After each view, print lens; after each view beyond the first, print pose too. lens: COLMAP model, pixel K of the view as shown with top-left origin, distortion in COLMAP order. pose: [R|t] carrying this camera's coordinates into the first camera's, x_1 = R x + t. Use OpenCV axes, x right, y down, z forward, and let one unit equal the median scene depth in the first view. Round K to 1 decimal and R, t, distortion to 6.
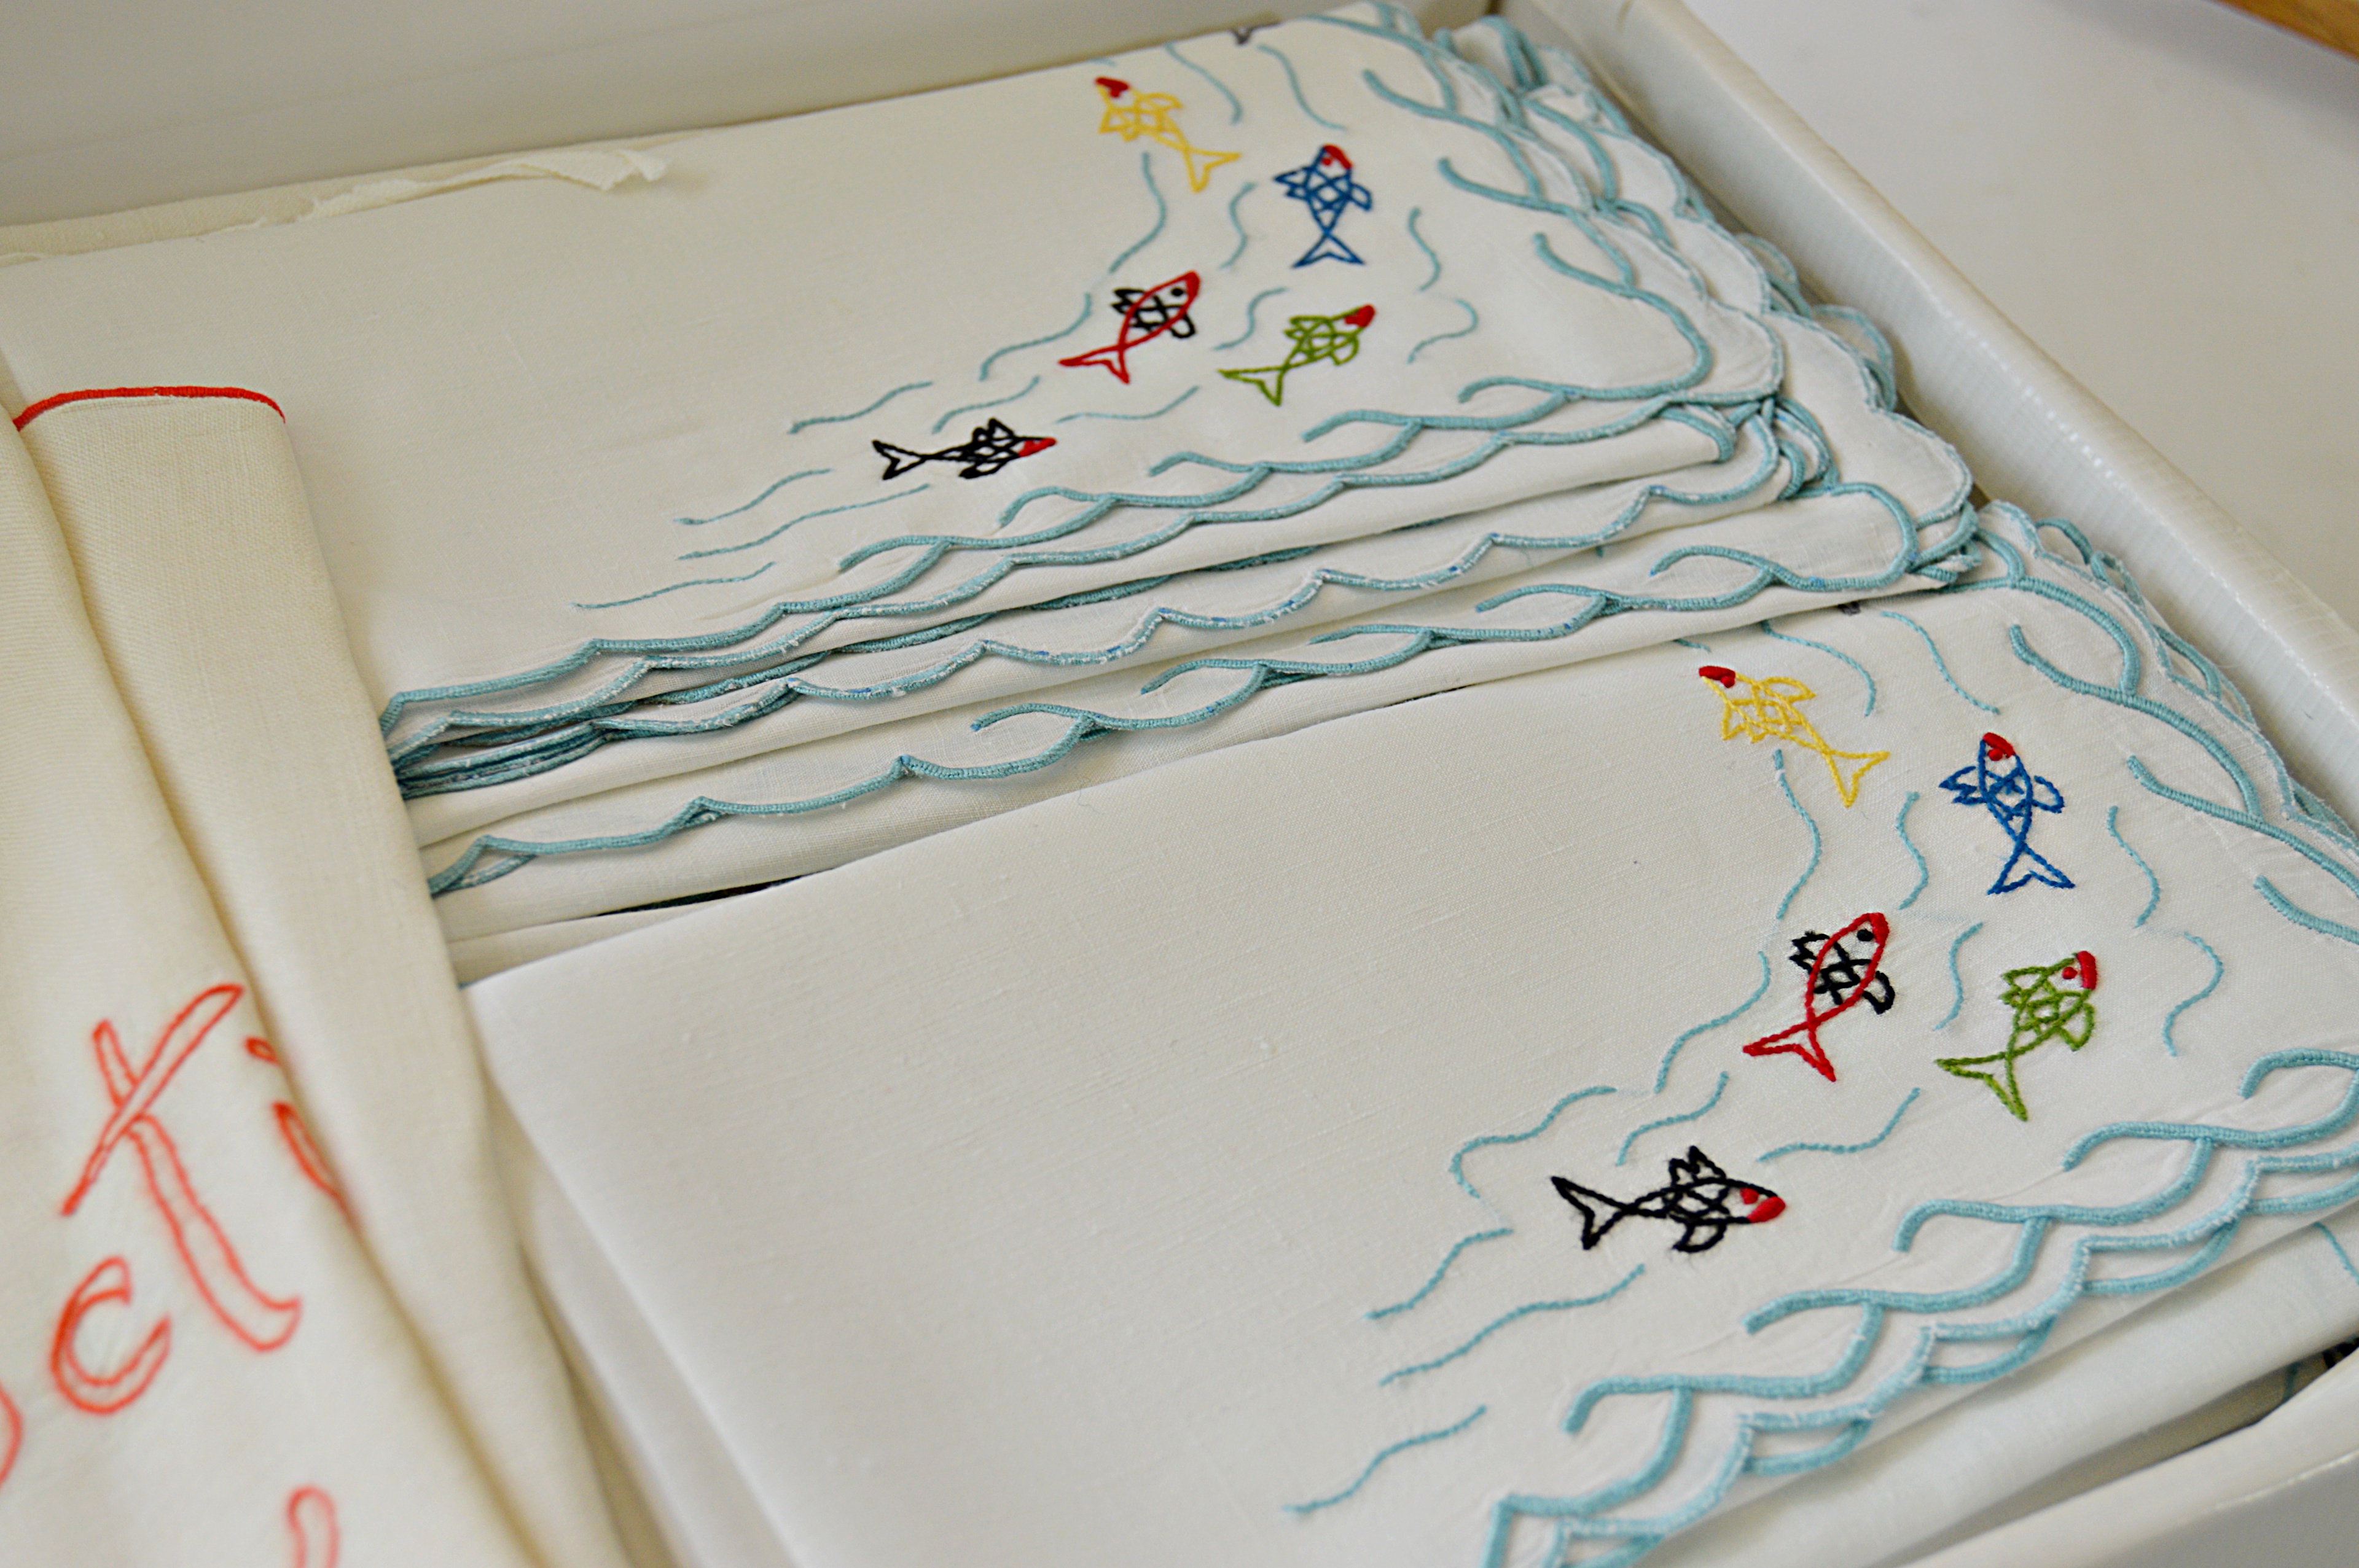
lens RADIAL K [[4430.2, 0, 1179.5], [0, 4430.2, 784.0], [0, 0, 1]] dist [-0.159127, 0.096194]
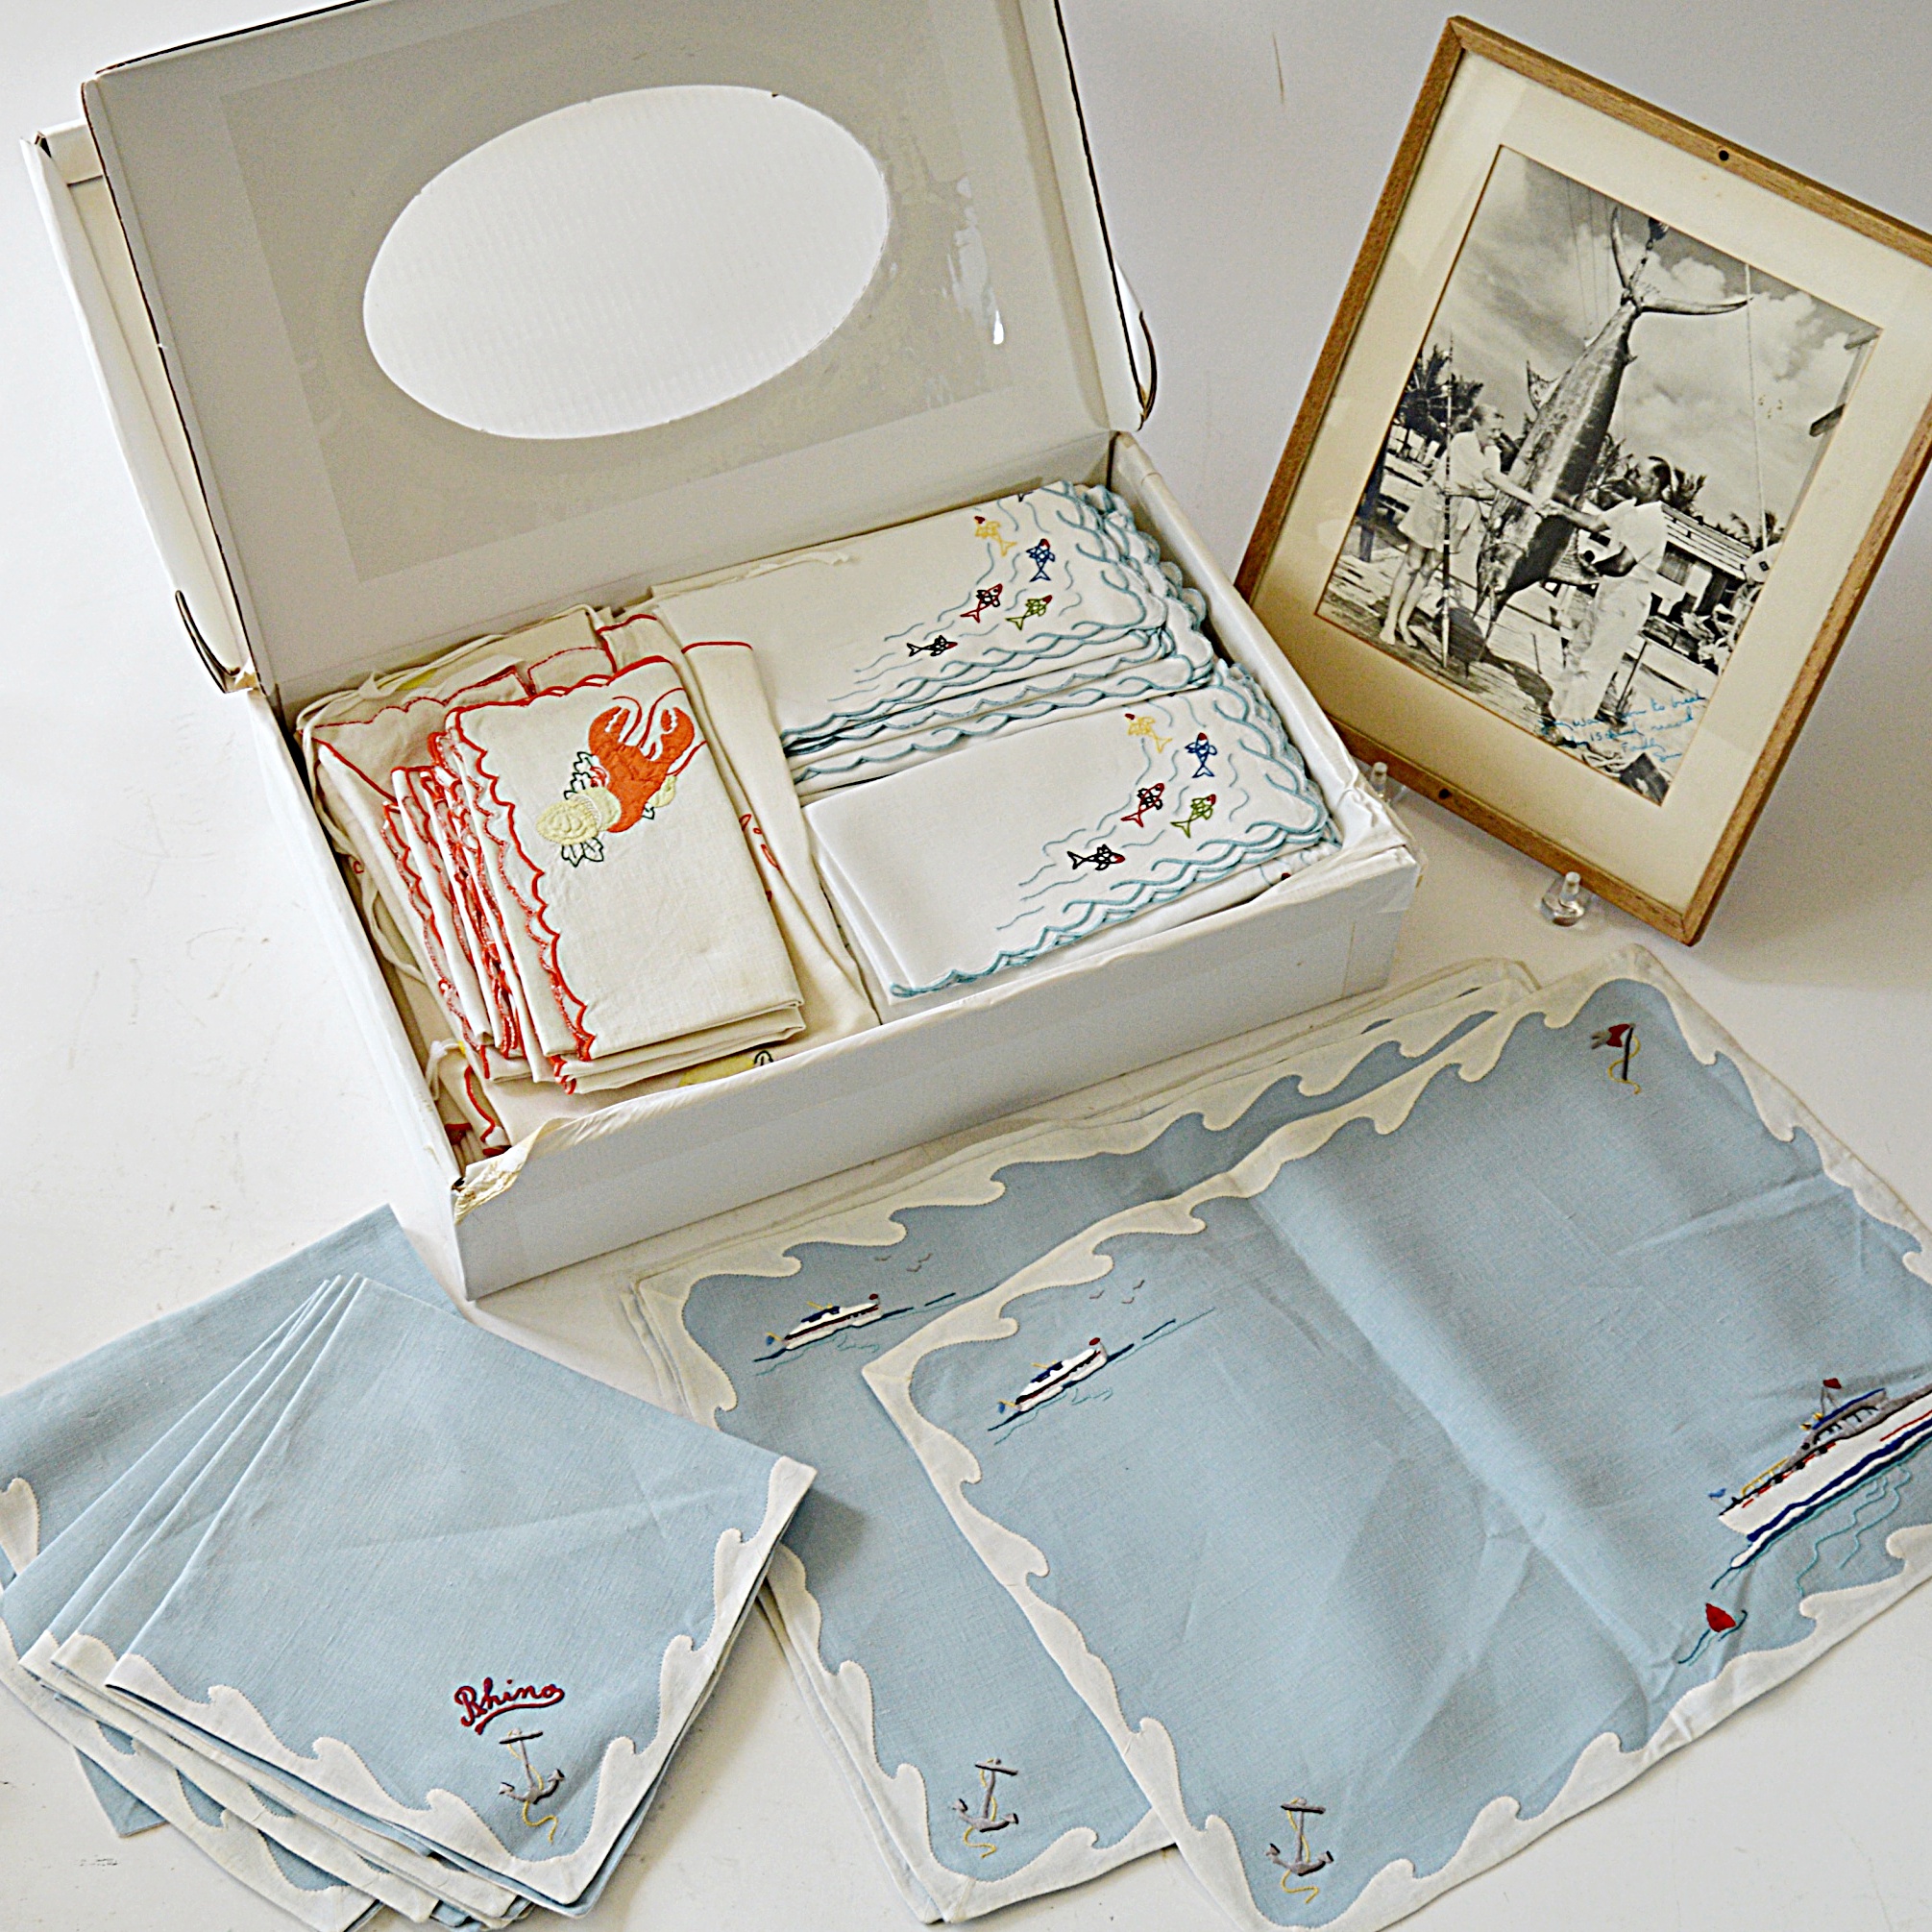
lens RADIAL K [[2592.1, 0, 966.0], [0, 2592.1, 966.0], [0, 0, 1]] dist [-0.010229, 0.001441]
pose [[0.998139, 0.007739, -0.060486, 0.124095], [0.001499, 0.988501, 0.151206, -0.156010], [0.060960, -0.151015, 0.986650, -1.282200]]
